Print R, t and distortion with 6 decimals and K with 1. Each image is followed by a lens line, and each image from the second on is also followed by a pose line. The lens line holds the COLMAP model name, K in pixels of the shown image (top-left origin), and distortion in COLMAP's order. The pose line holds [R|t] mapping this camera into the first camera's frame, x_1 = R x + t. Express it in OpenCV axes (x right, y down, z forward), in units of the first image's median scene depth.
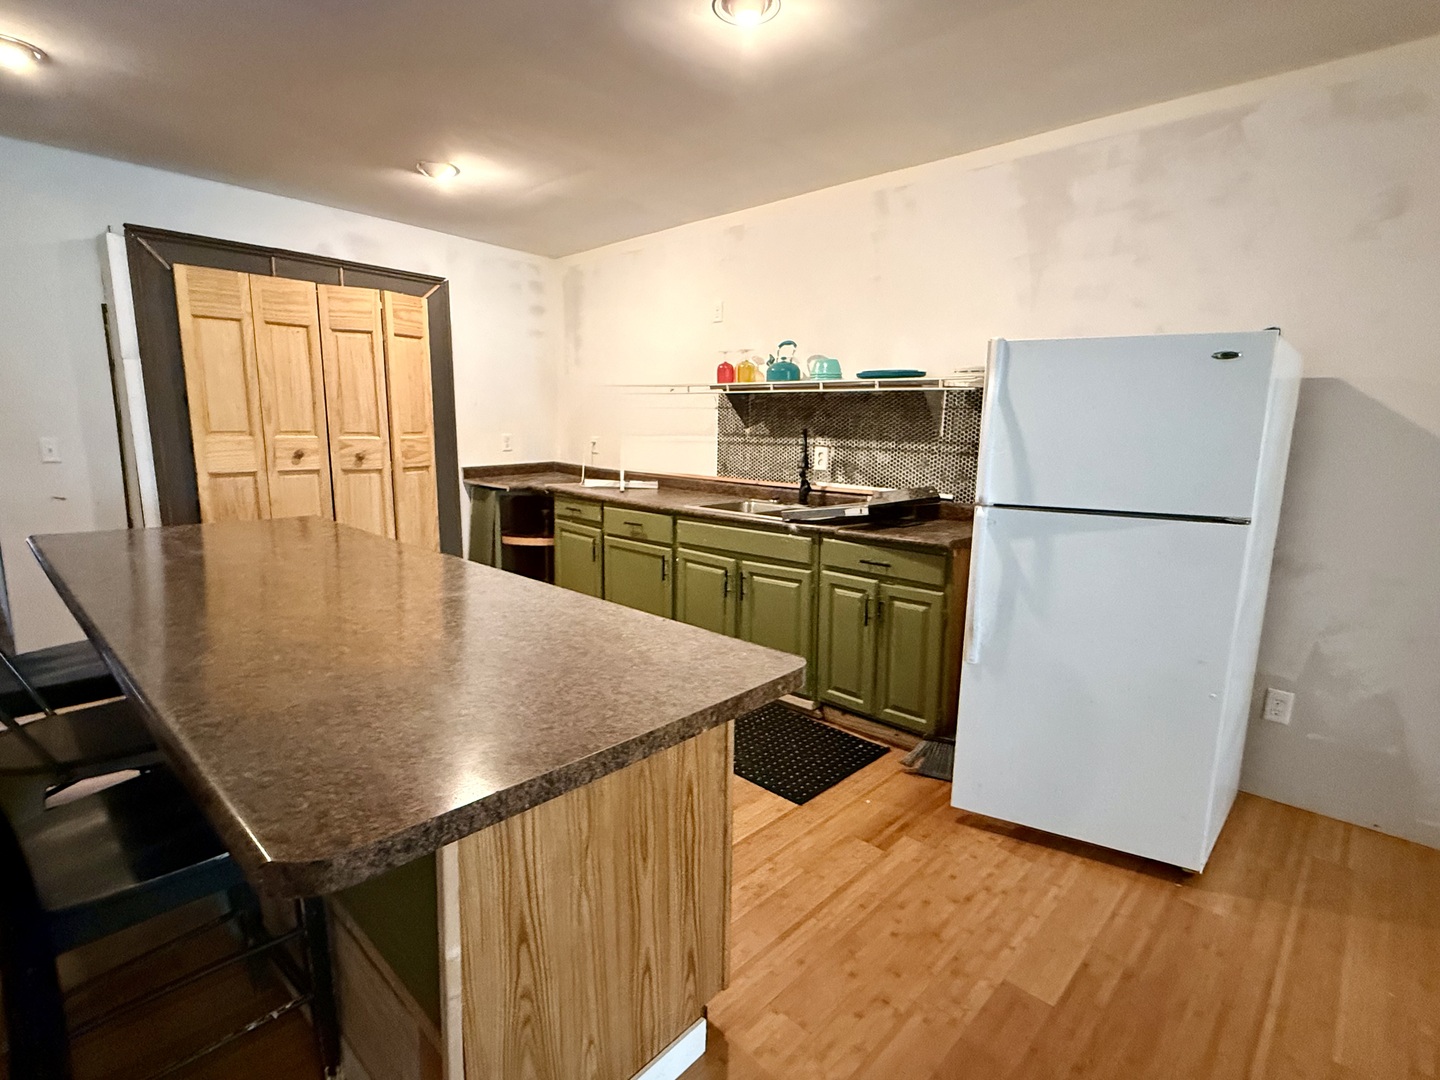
lens RADIAL K [[706.1, 0, 717.2], [0, 706.1, 542.4], [0, 0, 1]] dist [-0.000152, 0.000790]
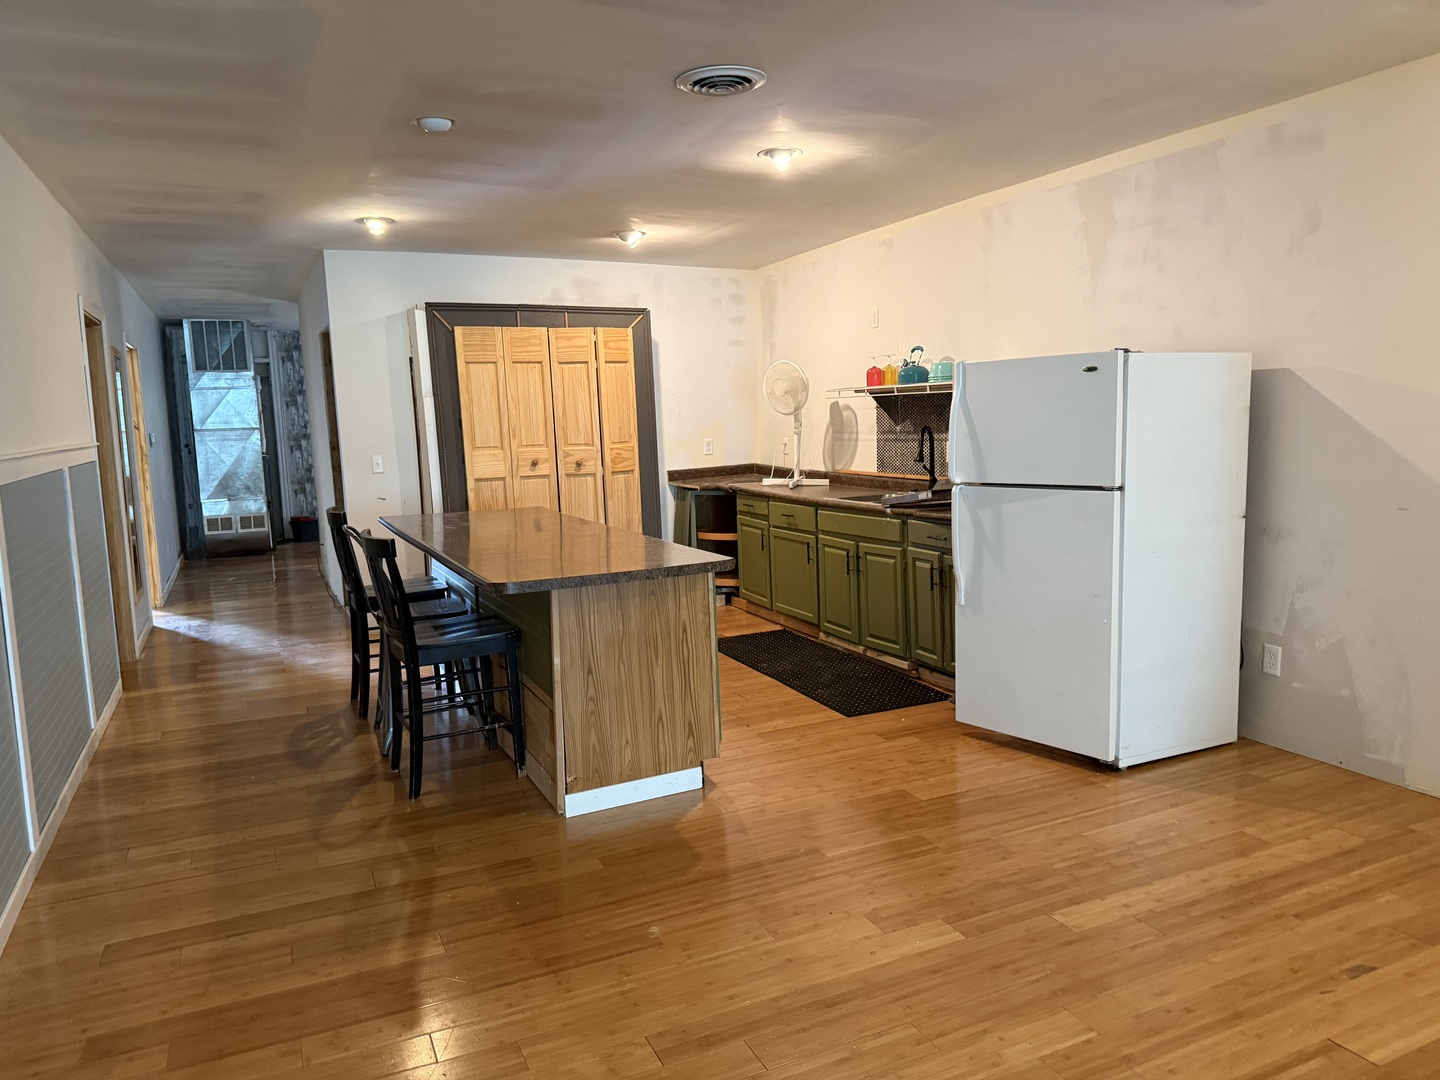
lens RADIAL K [[1000.6, 0, 723.8], [0, 1000.6, 543.0], [0, 0, 1]] dist [0.164001, -0.231552]
pose [[0.929577, -0.000869, -0.368627, 0.404290], [-0.011968, 0.999399, -0.032537, 0.076728], [0.368433, 0.034658, 0.929008, -0.569992]]
